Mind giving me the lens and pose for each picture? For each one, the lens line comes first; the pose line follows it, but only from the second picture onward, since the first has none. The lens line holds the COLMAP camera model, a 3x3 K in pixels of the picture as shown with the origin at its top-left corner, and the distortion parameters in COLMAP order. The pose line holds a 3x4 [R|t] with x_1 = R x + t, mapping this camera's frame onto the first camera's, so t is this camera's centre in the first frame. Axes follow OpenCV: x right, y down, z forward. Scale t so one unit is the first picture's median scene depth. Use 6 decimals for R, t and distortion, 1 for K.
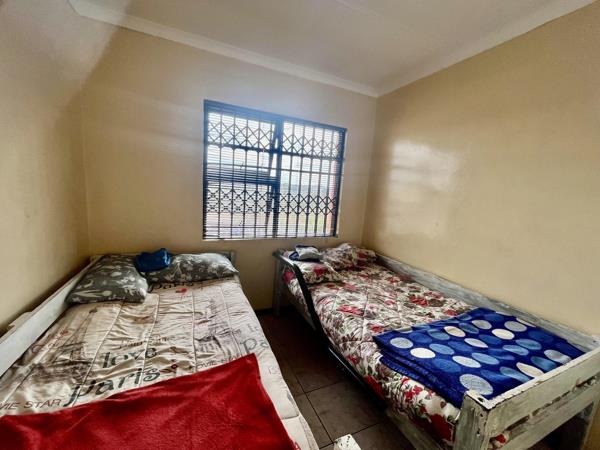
lens RADIAL K [[243.1, 0, 297.7], [0, 243.1, 227.8], [0, 0, 1]] dist [-0.005577, -0.000180]
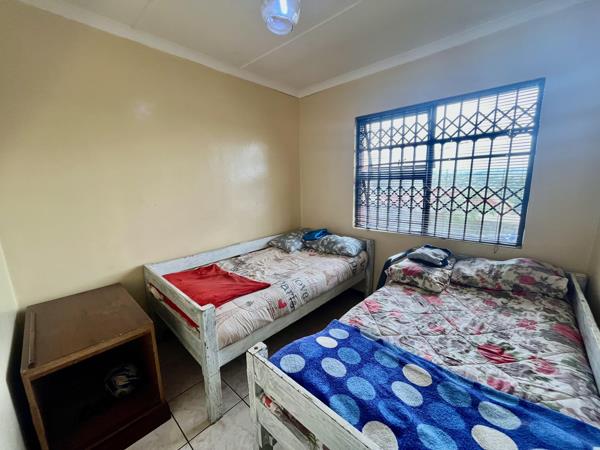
lens RADIAL K [[243.1, 0, 296.6], [0, 243.1, 225.1], [0, 0, 1]] dist [-0.005577, -0.000180]
pose [[0.376060, 0.084889, -0.922699, 0.706015], [-0.098961, 0.993779, 0.051096, 0.002131], [0.921296, 0.072096, 0.382121, 0.246470]]
